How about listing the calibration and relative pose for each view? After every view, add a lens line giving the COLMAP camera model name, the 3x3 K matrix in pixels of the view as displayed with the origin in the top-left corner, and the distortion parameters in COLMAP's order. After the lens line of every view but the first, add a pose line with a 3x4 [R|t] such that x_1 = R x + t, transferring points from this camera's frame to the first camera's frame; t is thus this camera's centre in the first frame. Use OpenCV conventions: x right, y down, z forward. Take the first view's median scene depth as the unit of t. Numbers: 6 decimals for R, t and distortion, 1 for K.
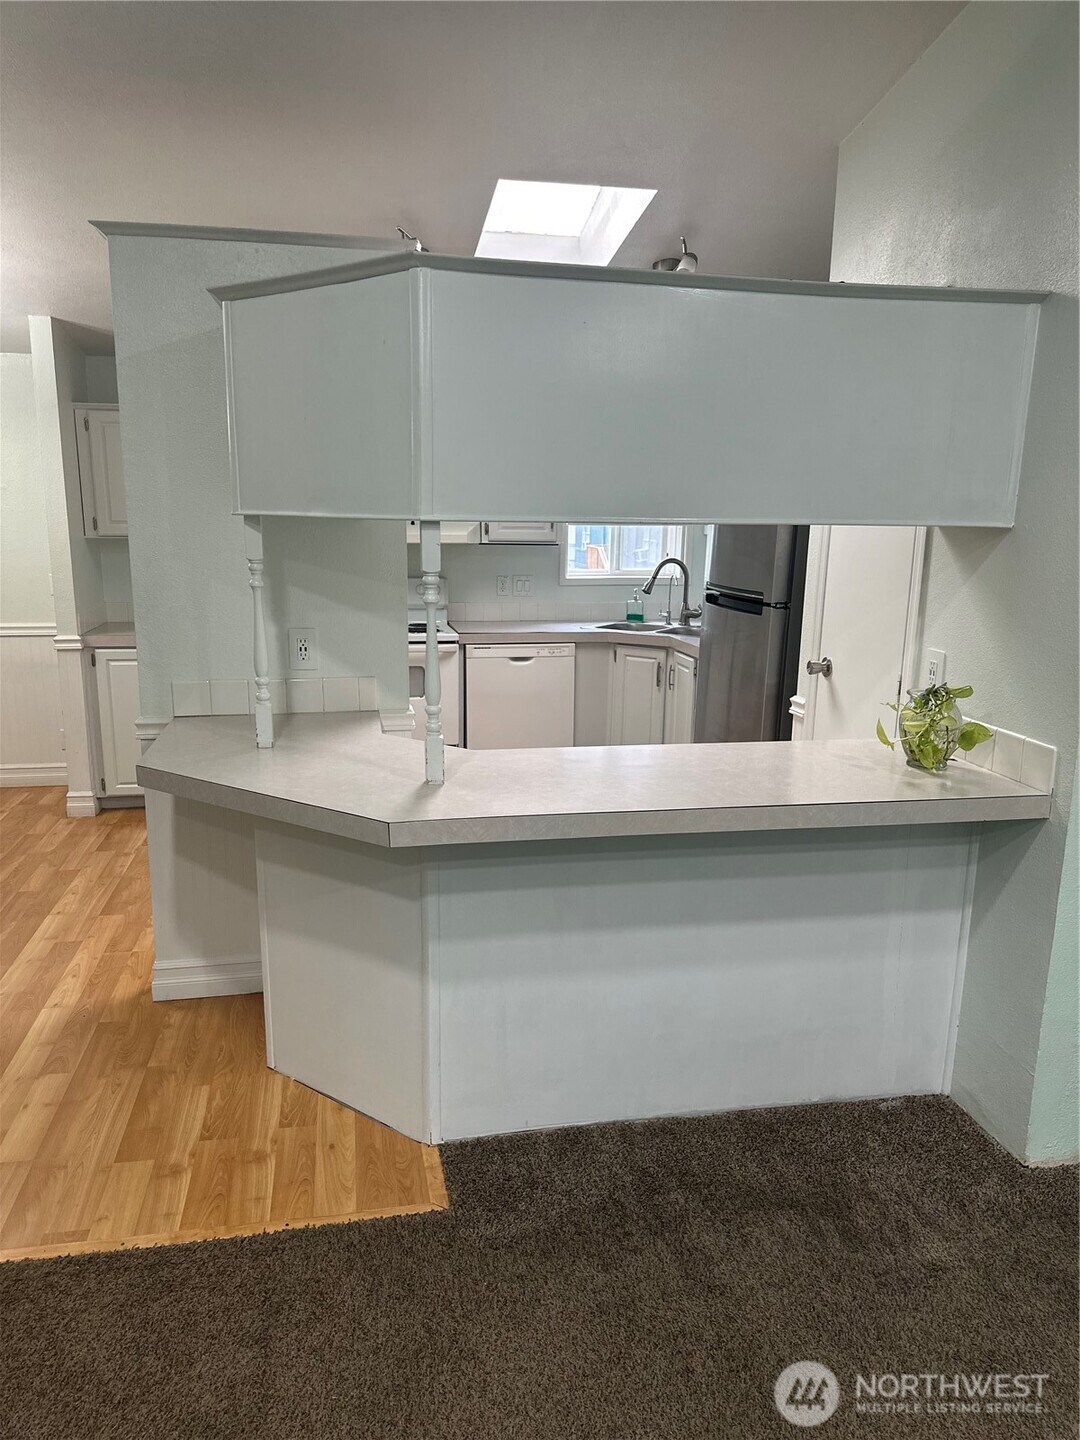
lens RADIAL K [[1002.5, 0, 542.9], [0, 1002.5, 702.4], [0, 0, 1]] dist [0.019068, -0.033328]
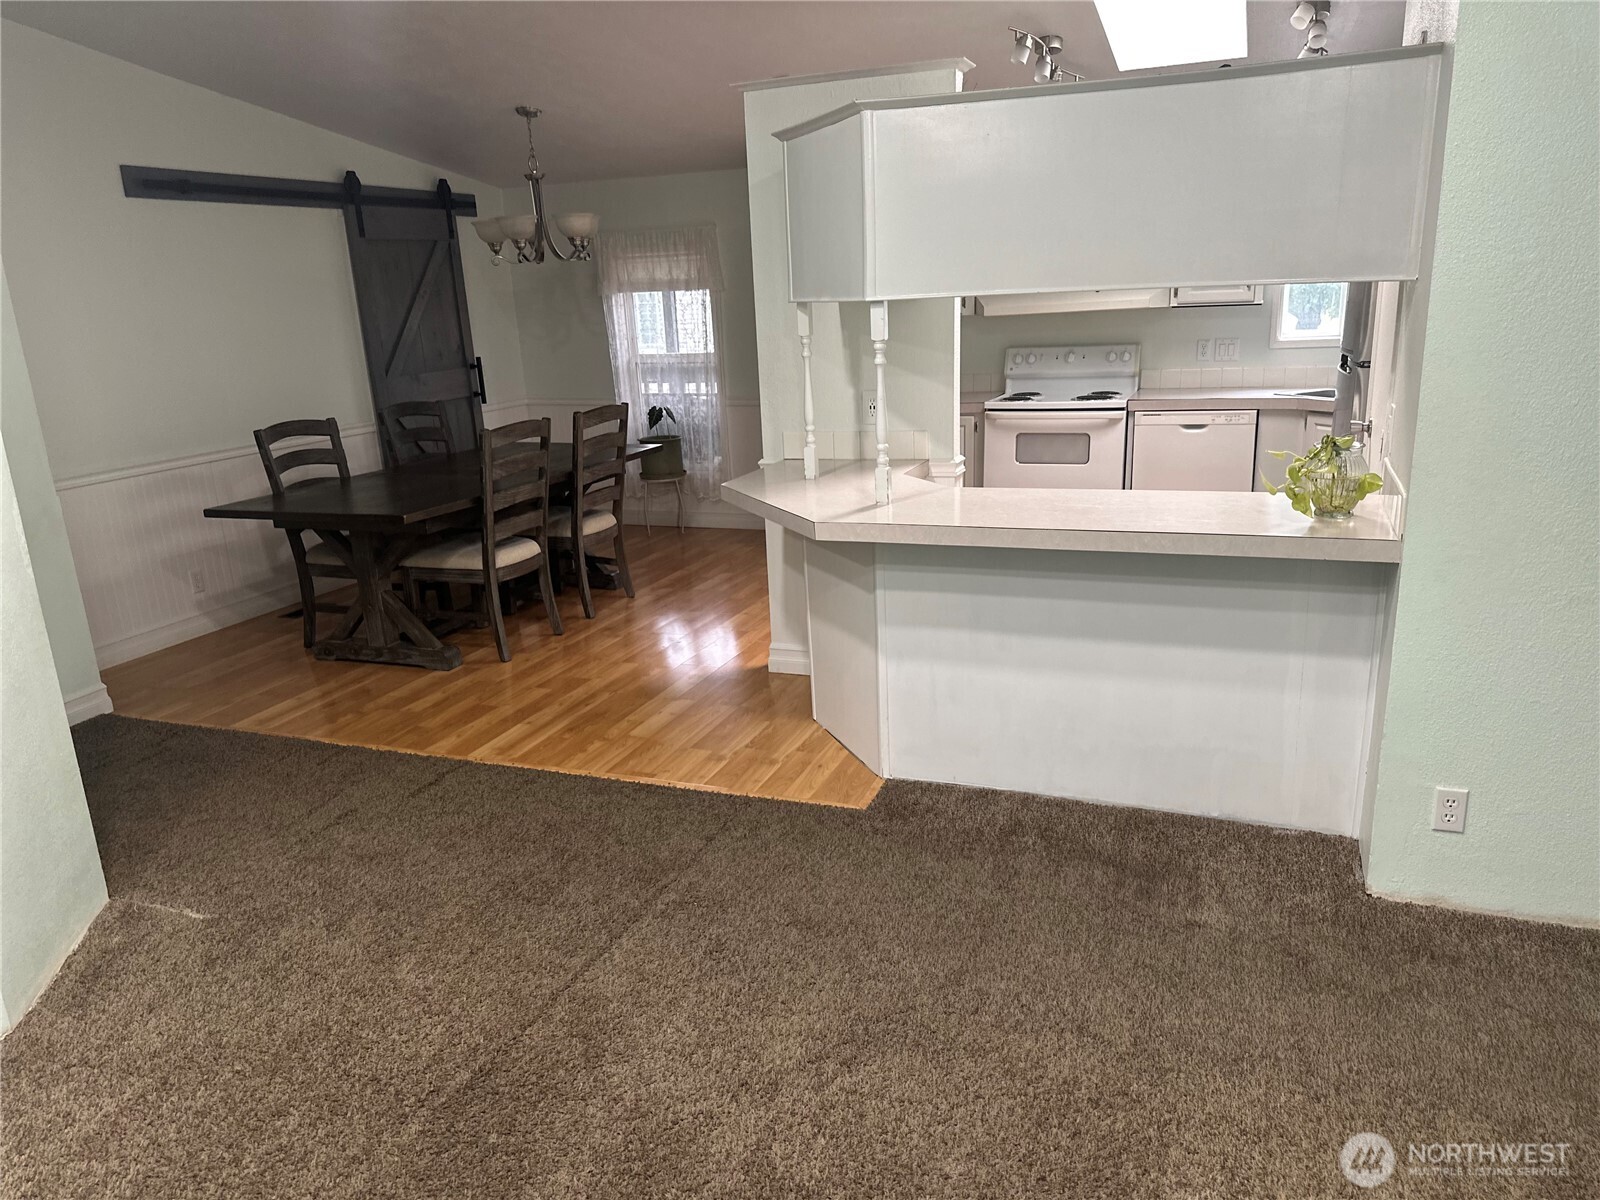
lens RADIAL K [[1113.9, 0, 802.8], [0, 1113.9, 599.2], [0, 0, 1]] dist [0.019068, -0.033328]
pose [[0.838624, 0.091079, -0.537042, 0.546734], [-0.039130, 0.993448, 0.107379, 0.046365], [0.543303, -0.069036, 0.836694, -0.268384]]
